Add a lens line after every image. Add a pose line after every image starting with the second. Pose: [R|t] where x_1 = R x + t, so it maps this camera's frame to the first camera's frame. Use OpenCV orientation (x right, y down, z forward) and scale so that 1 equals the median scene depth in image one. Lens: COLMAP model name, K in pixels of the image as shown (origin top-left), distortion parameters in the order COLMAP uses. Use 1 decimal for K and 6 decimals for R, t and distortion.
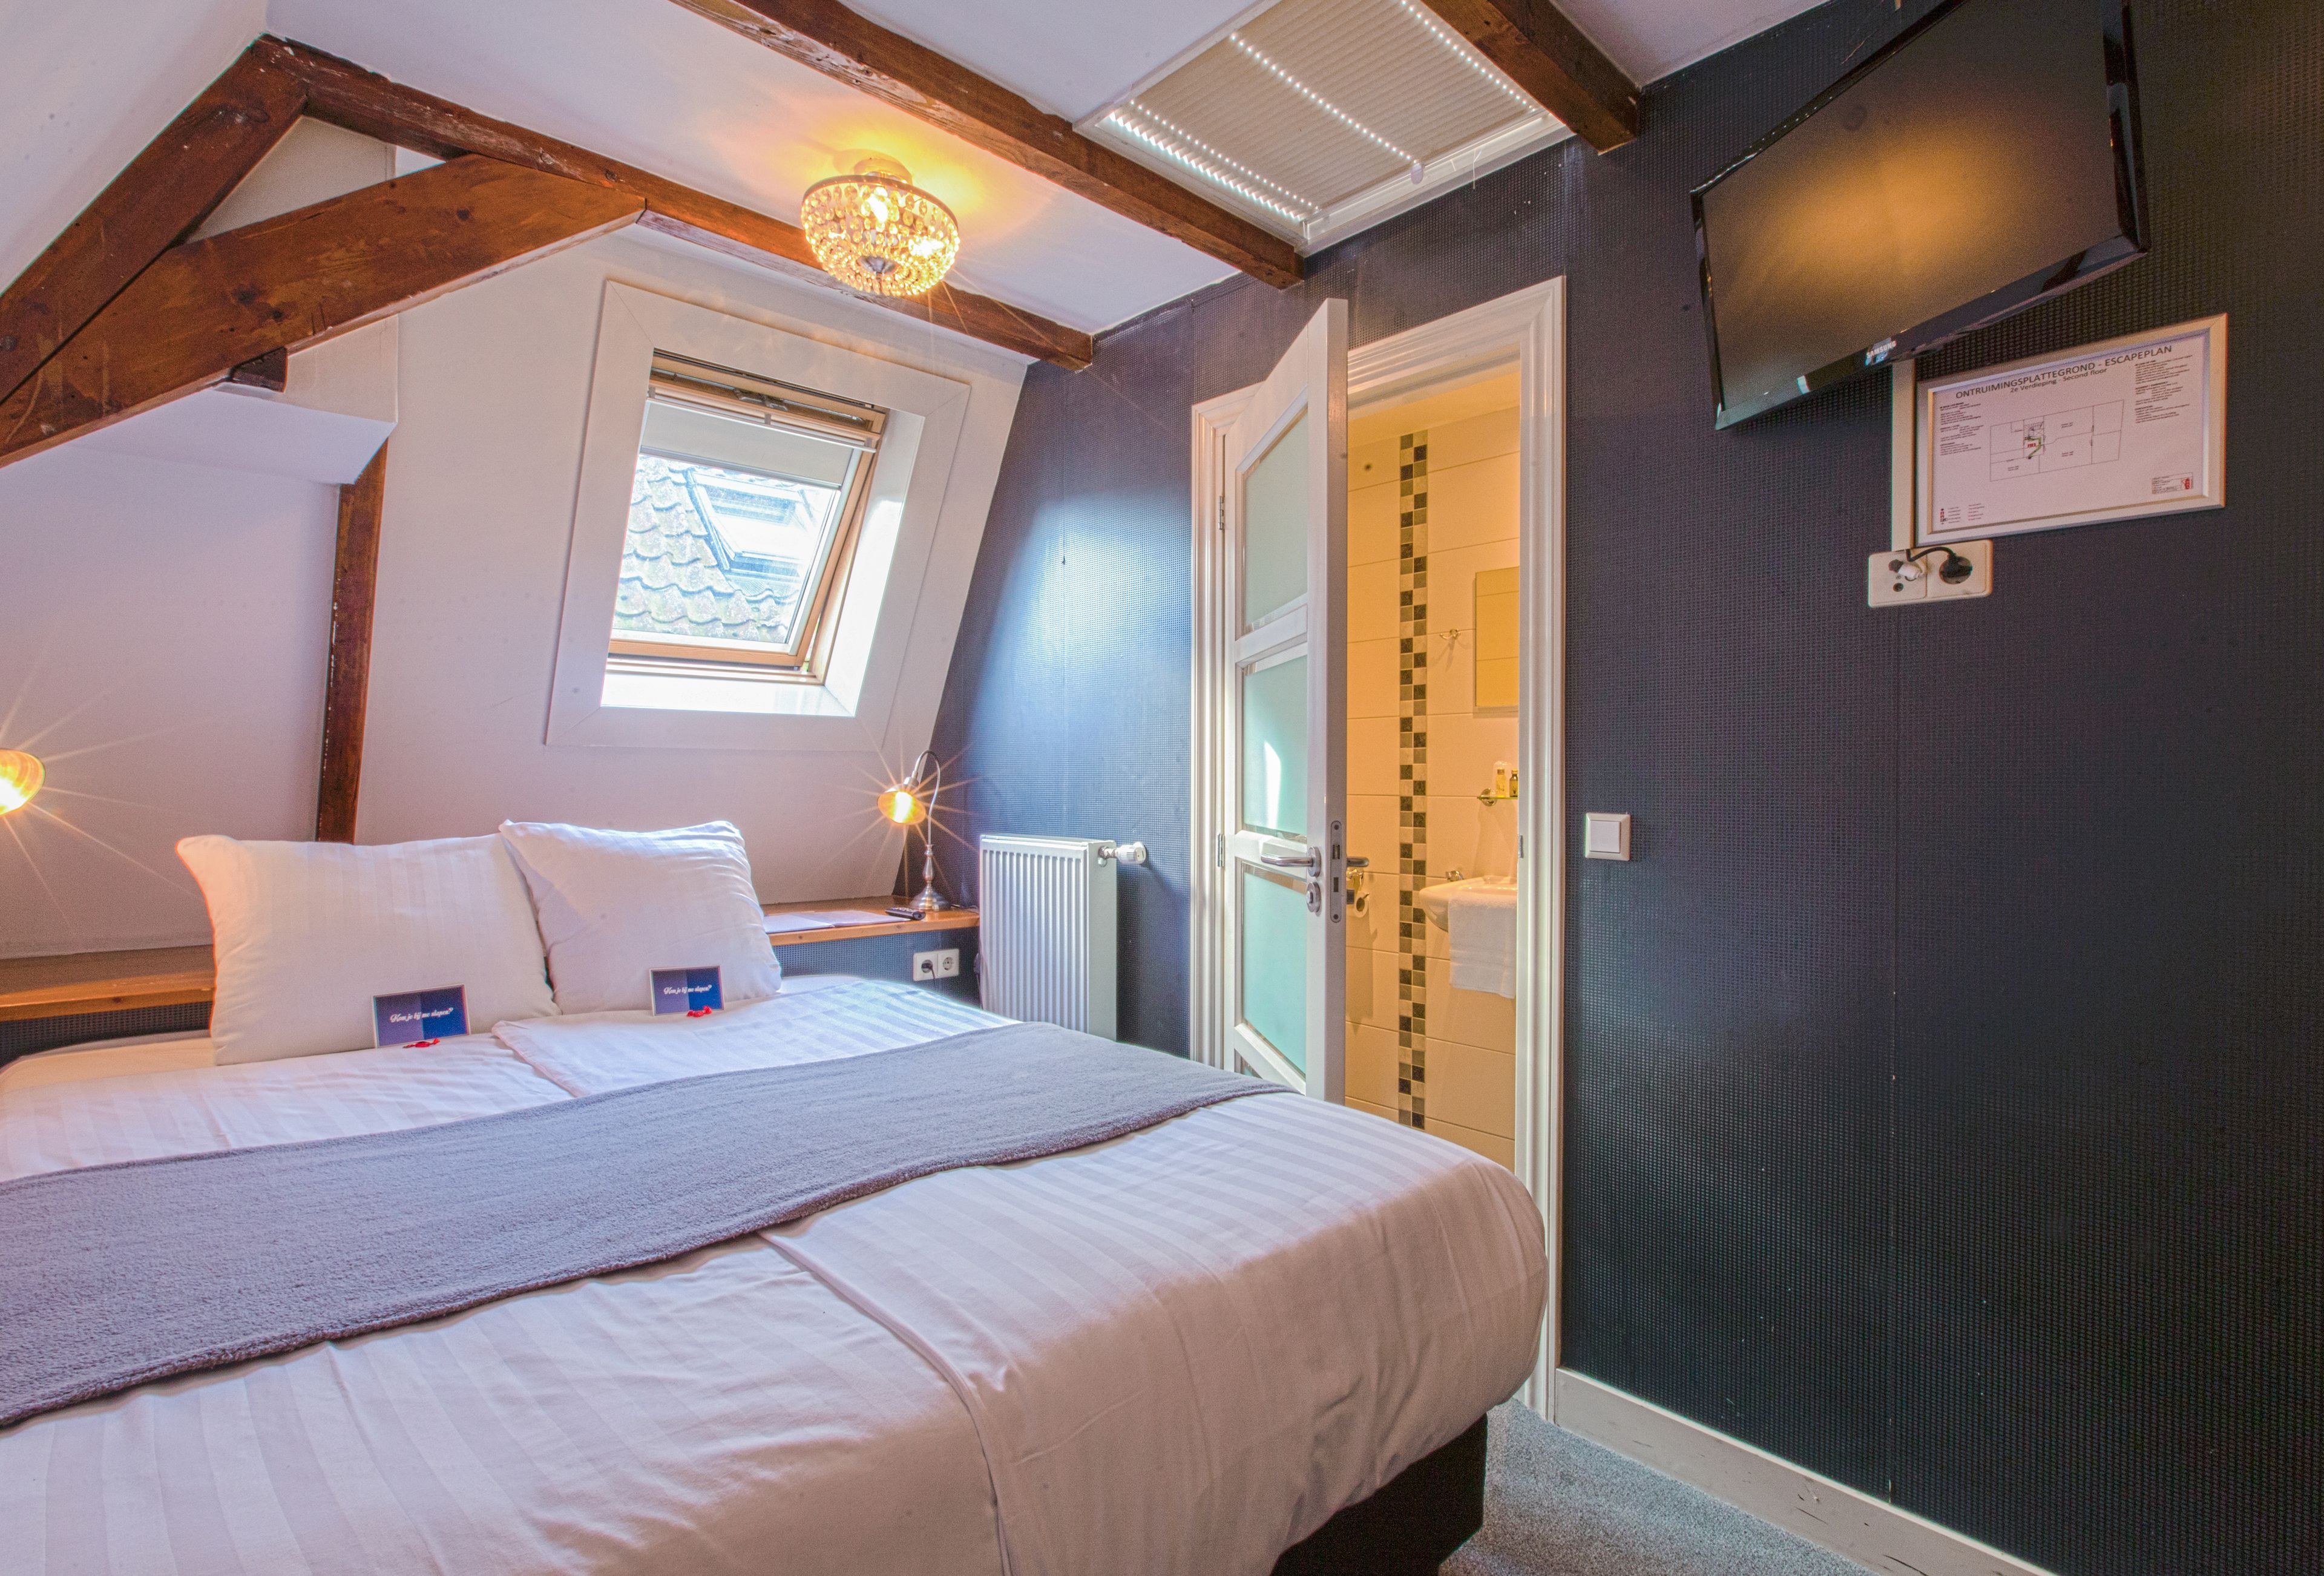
lens RADIAL K [[1129.5, 0, 1162.0], [0, 1129.5, 788.0], [0, 0, 1]] dist [-0.002283, 0.000597]
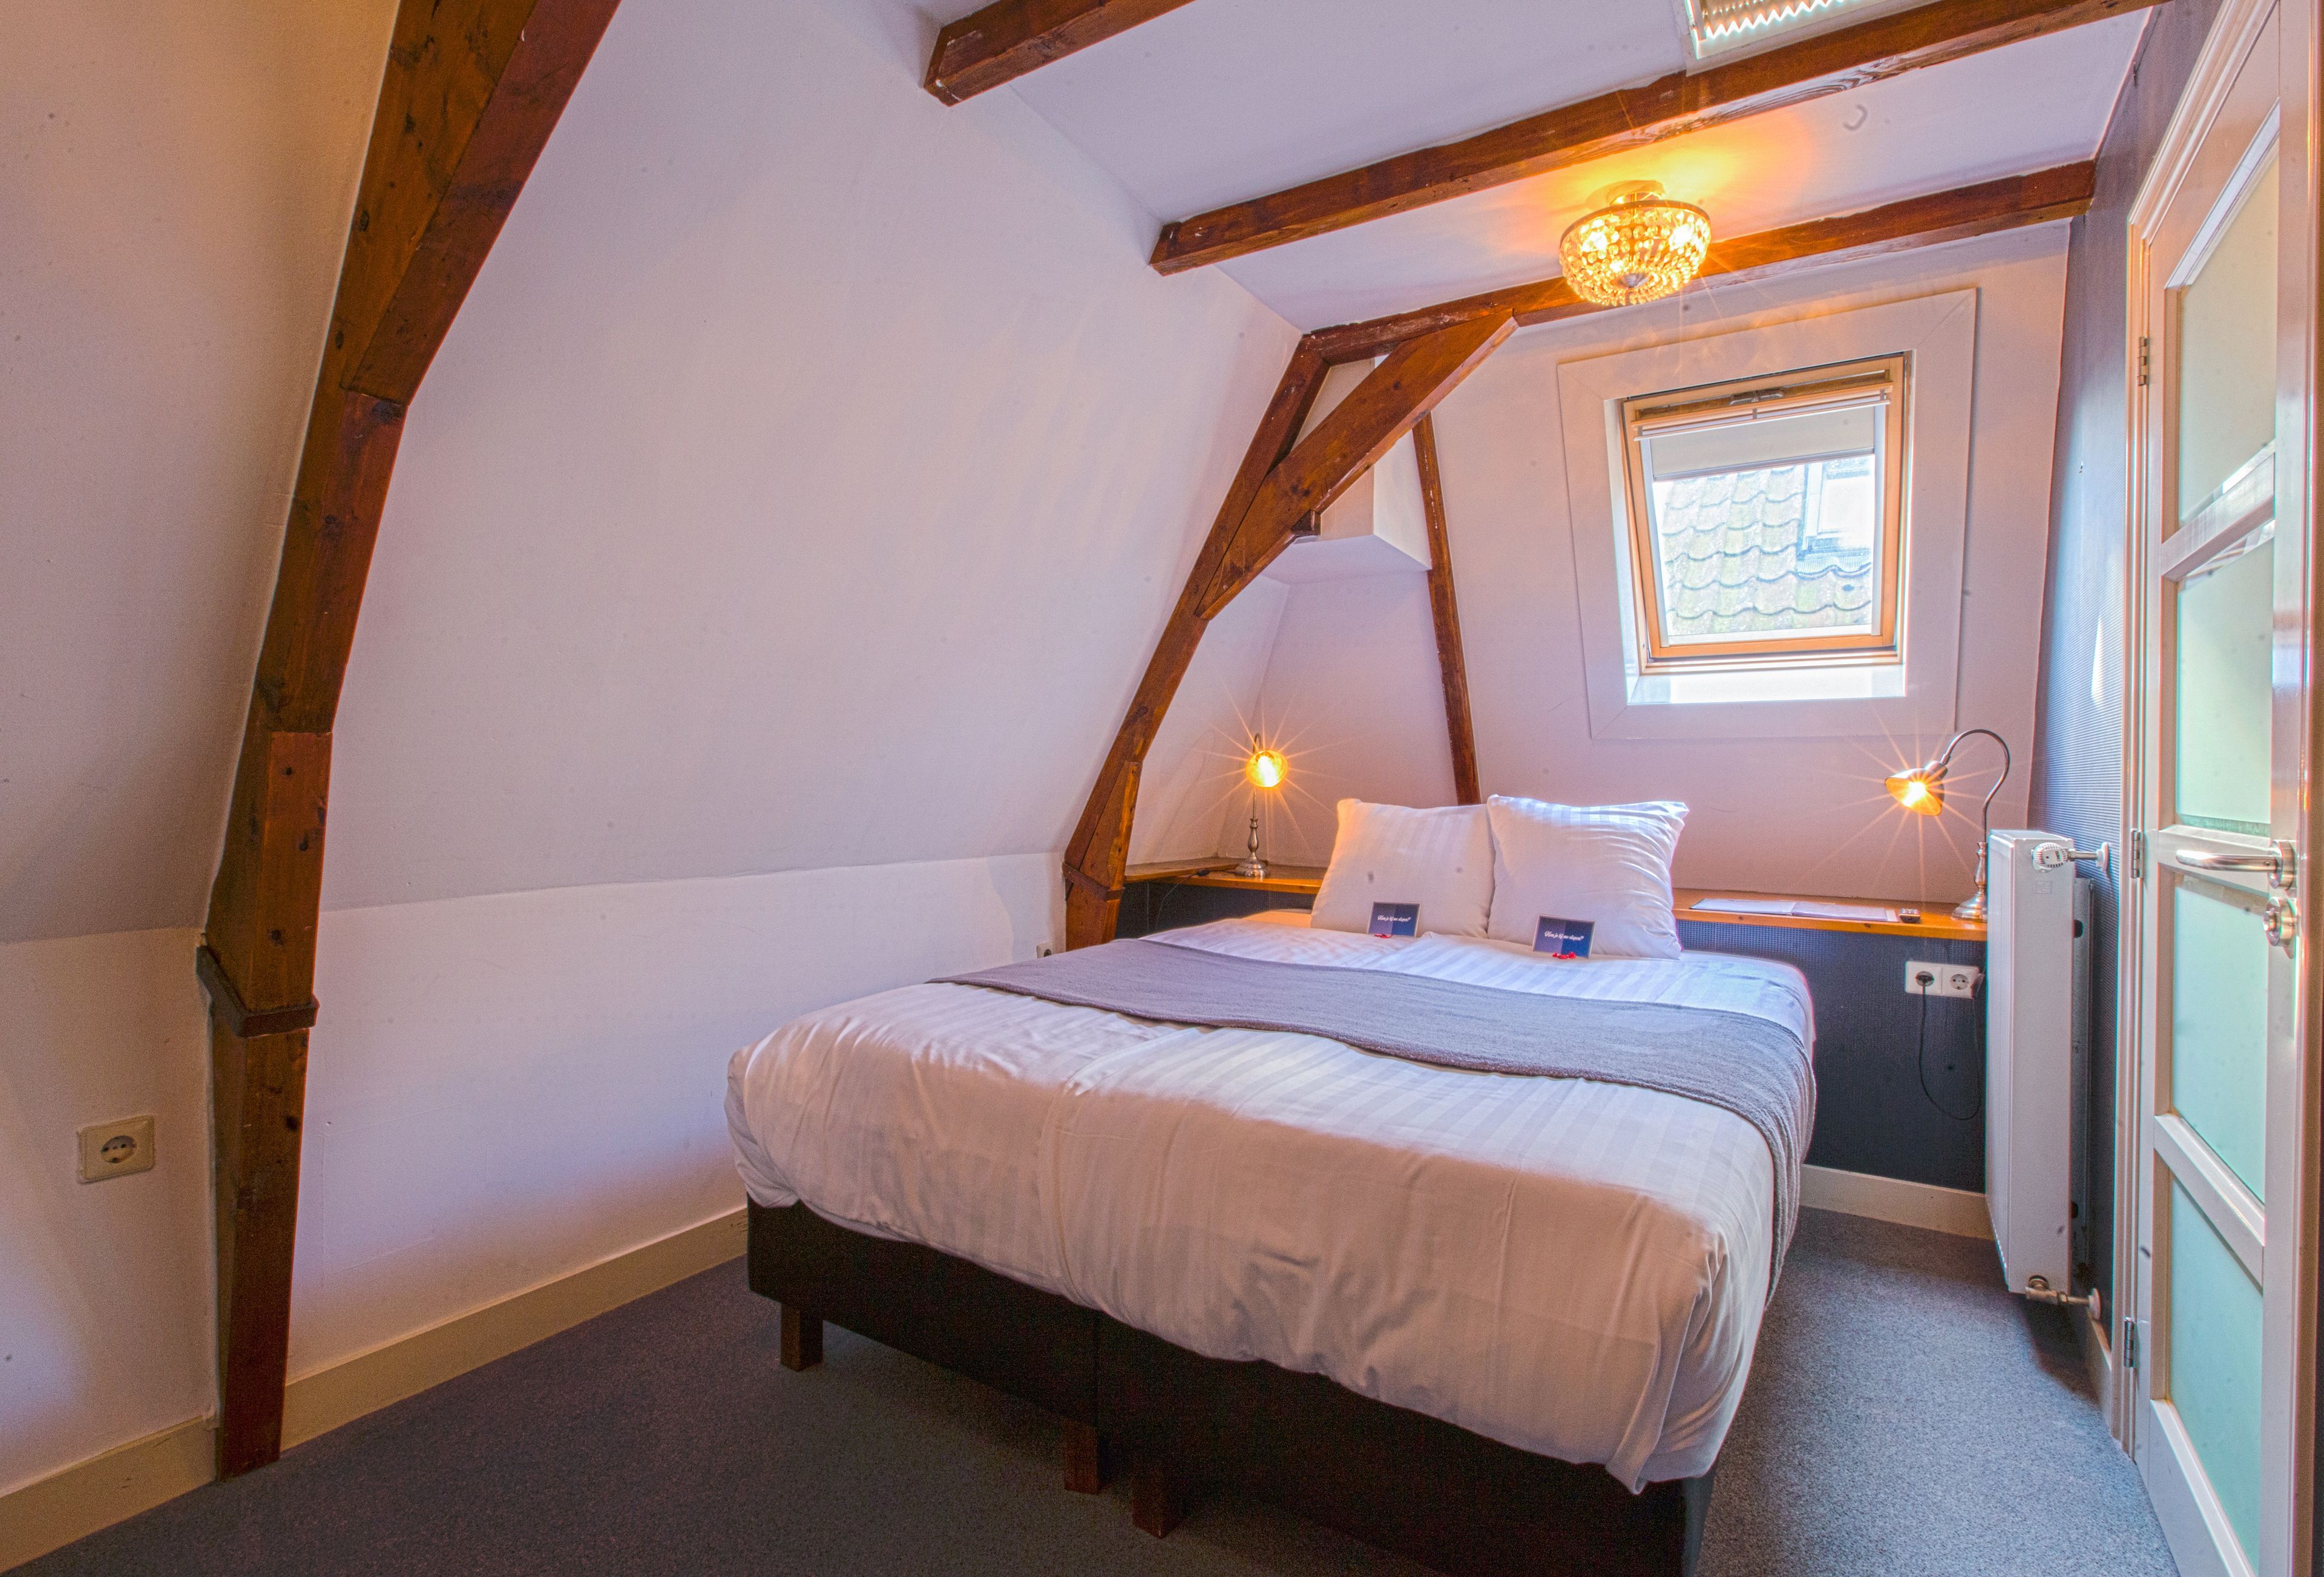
lens RADIAL K [[1129.7, 0, 1162.0], [0, 1129.7, 788.5], [0, 0, 1]] dist [-0.002283, 0.000597]
pose [[0.228908, 0.003936, -0.973440, 0.750835], [-0.015339, 0.999882, 0.000436, 0.030835], [0.973327, 0.014832, 0.228942, 0.348733]]
